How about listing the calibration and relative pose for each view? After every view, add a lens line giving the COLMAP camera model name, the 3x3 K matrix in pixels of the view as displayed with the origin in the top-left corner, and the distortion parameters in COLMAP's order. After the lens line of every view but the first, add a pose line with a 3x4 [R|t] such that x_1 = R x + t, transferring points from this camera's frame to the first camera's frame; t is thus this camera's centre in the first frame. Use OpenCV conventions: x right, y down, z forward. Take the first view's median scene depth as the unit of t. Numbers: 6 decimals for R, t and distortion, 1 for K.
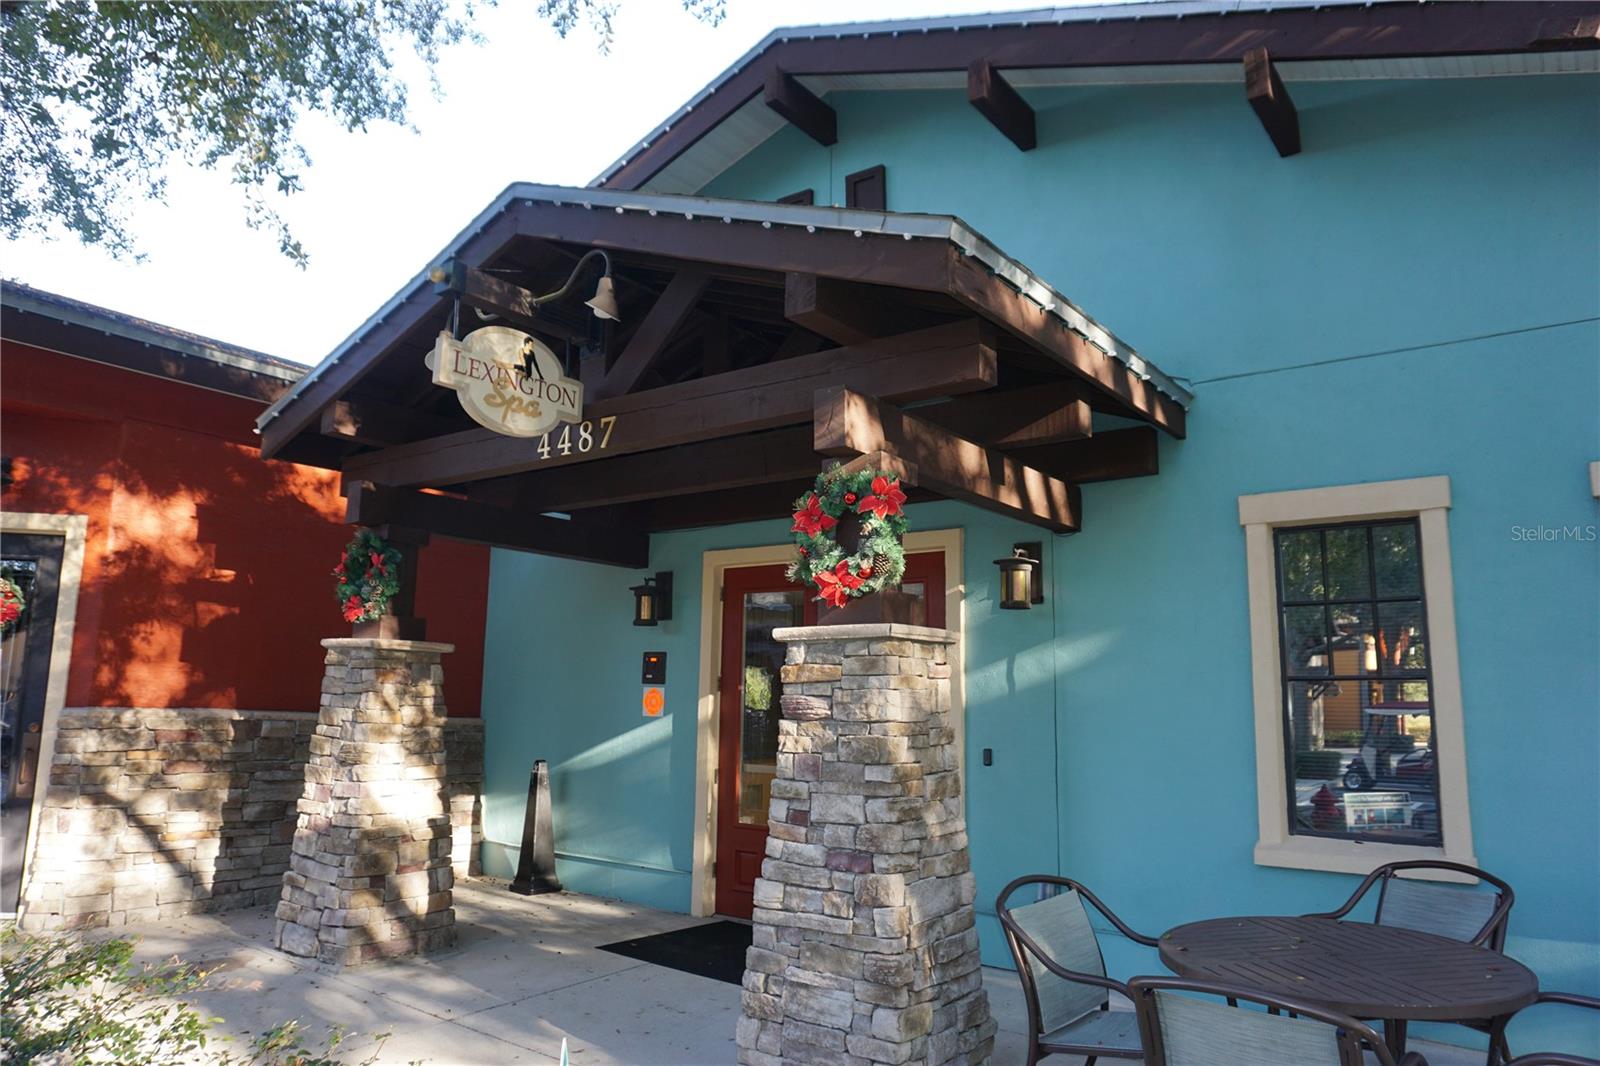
lens RADIAL K [[1076.6, 0, 800.0], [0, 1076.6, 533.0], [0, 0, 1]] dist [-0.032926, 0.007293]
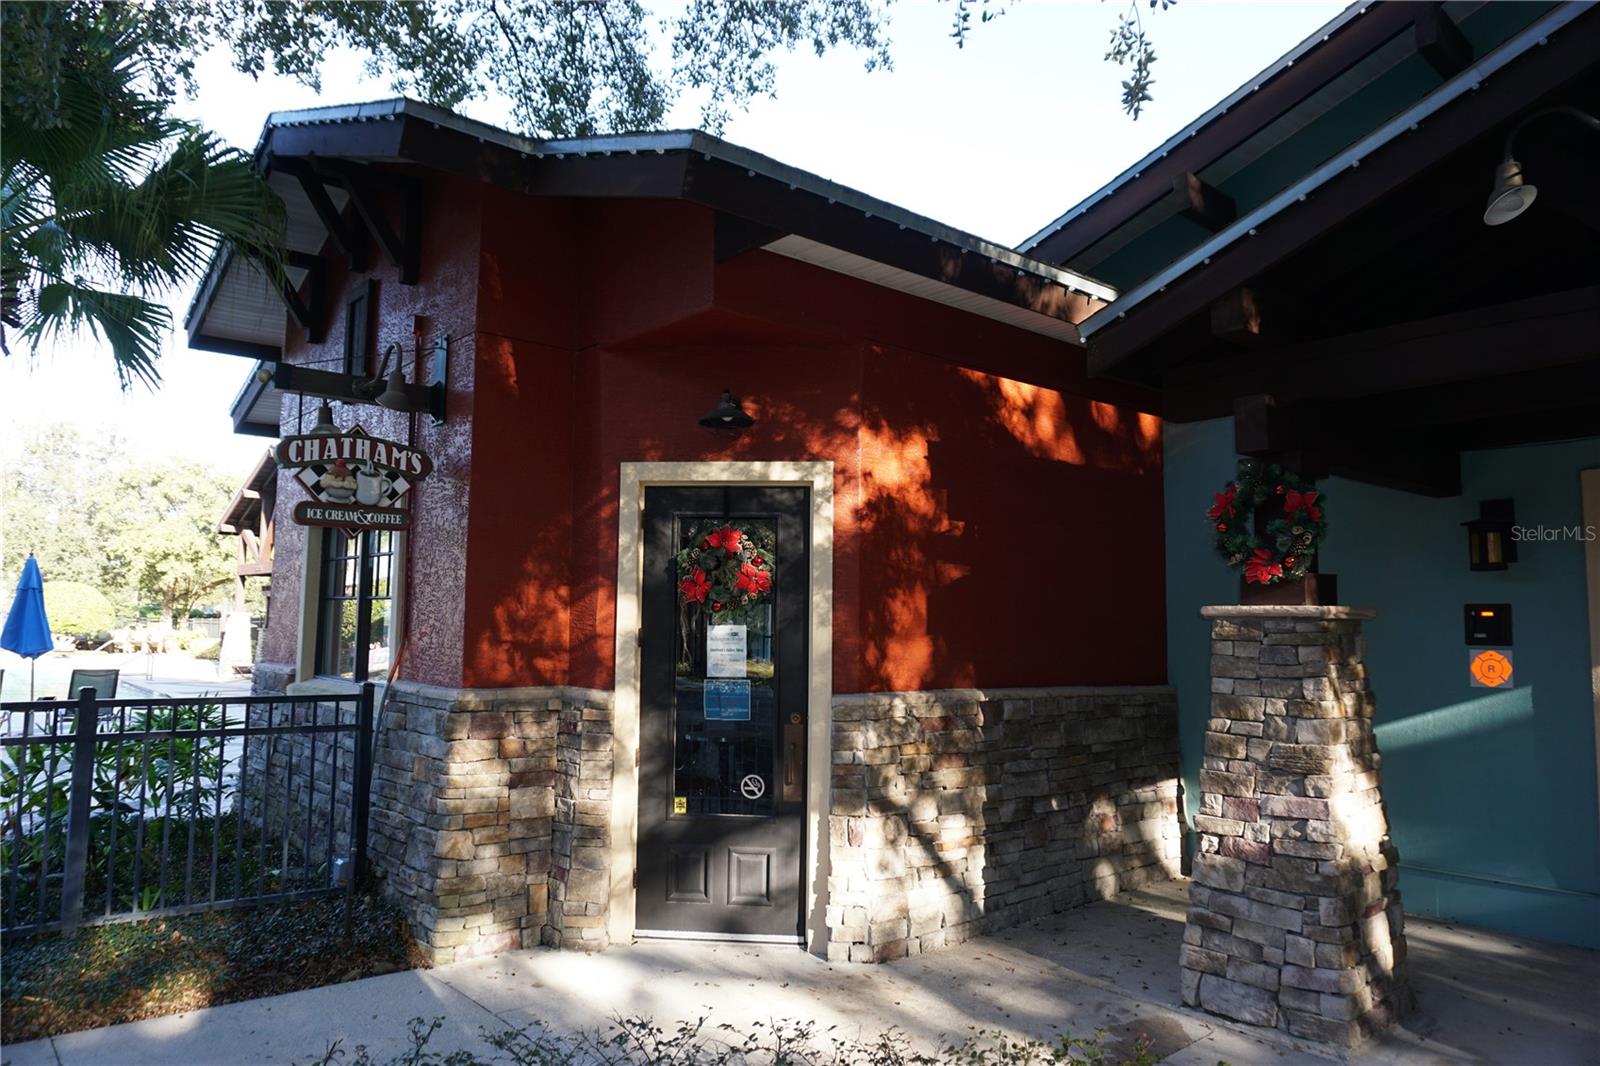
lens RADIAL K [[1076.6, 0, 800.0], [0, 1076.6, 533.0], [0, 0, 1]] dist [-0.032926, 0.007293]
pose [[0.974520, -0.036602, -0.221295, -0.514749], [0.050827, 0.996967, 0.058933, -0.011479], [0.218467, -0.068679, 0.973425, 0.182863]]
